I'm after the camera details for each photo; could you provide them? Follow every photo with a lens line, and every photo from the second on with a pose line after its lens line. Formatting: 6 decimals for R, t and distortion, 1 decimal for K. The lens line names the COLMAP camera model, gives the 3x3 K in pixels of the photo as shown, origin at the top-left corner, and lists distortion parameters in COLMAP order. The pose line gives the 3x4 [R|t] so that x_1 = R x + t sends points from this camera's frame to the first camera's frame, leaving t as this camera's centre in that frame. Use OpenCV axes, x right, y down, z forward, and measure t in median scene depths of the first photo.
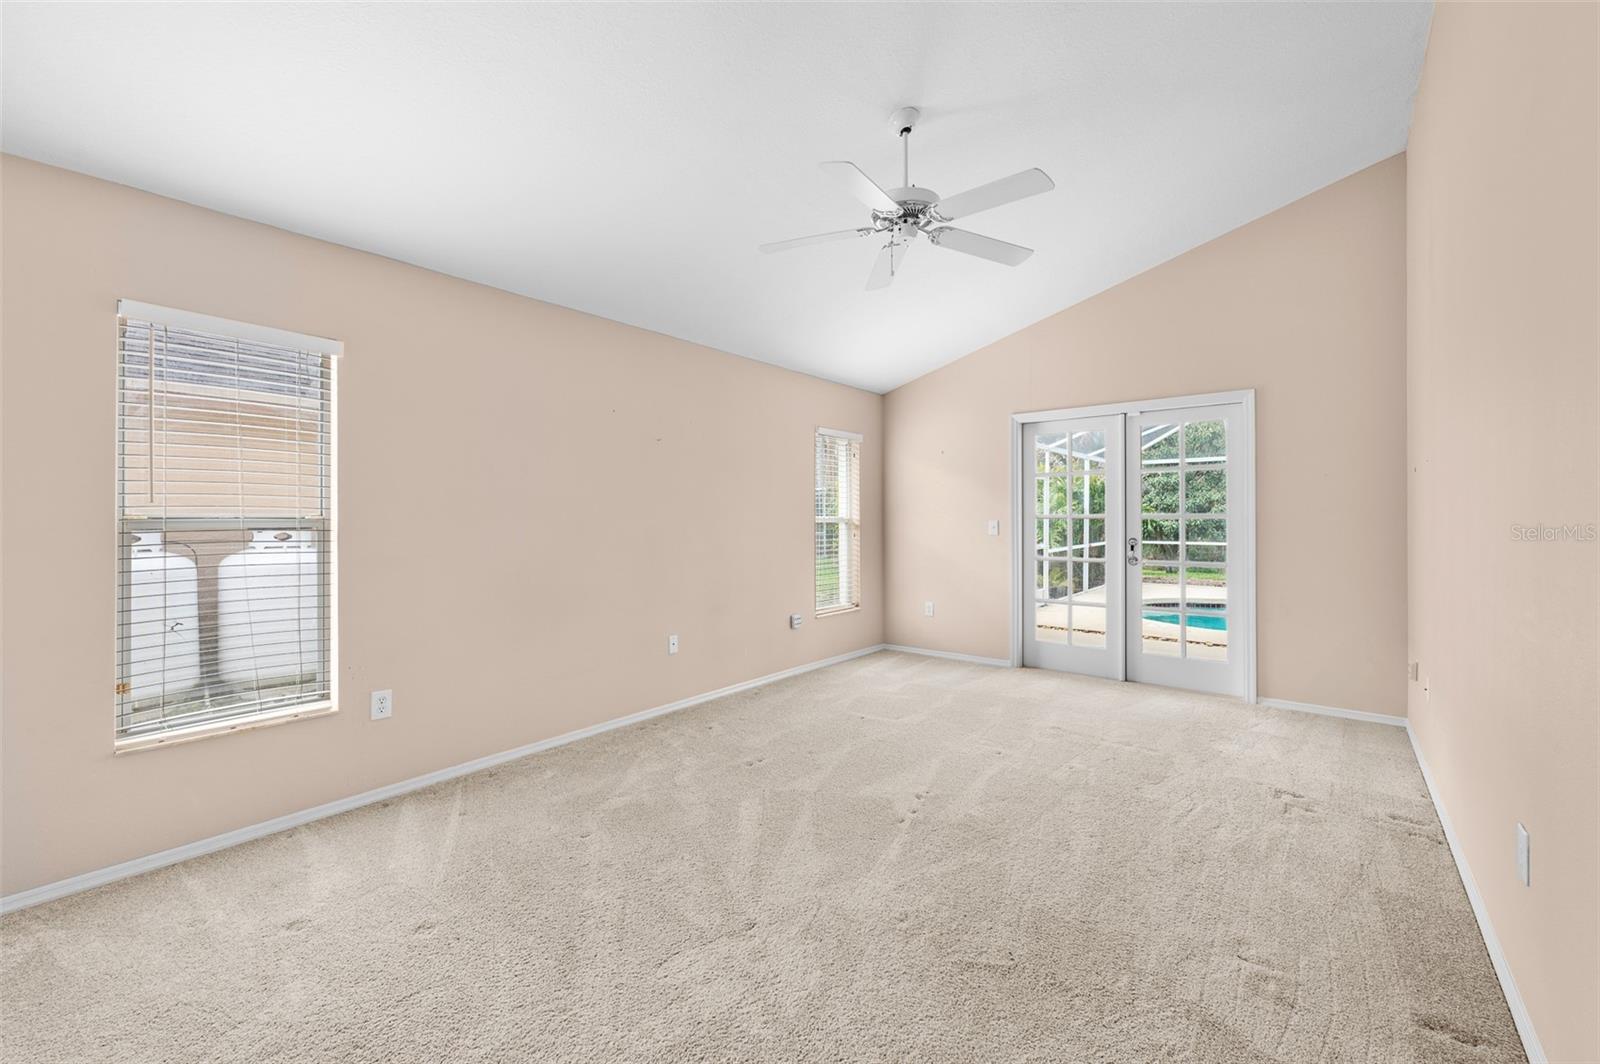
lens RADIAL K [[640.9, 0, 797.4], [0, 640.9, 510.9], [0, 0, 1]] dist [-0.001523, 0.000192]
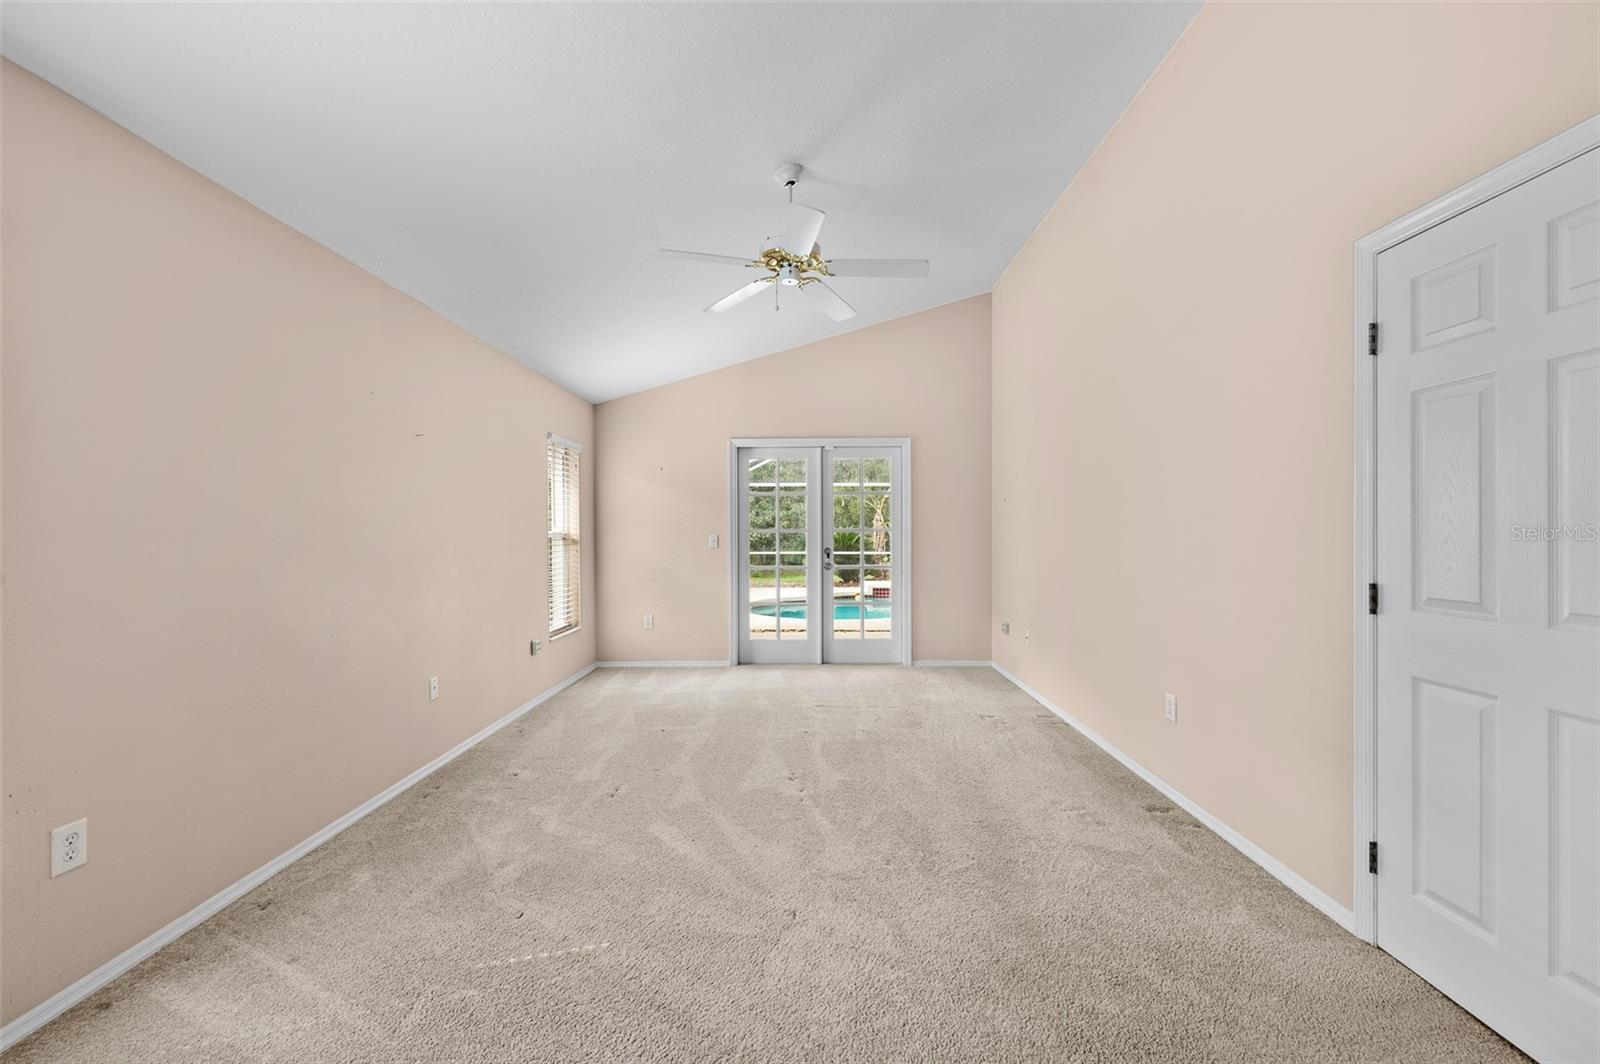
lens RADIAL K [[636.0, 0, 803.2], [0, 636.0, 531.2], [0, 0, 1]] dist [-0.000659, -0.000051]
pose [[0.781400, -0.001892, 0.624028, -0.358235], [-0.003327, 0.999969, 0.007197, 0.001776], [-0.624022, -0.007700, 0.781369, 0.084520]]
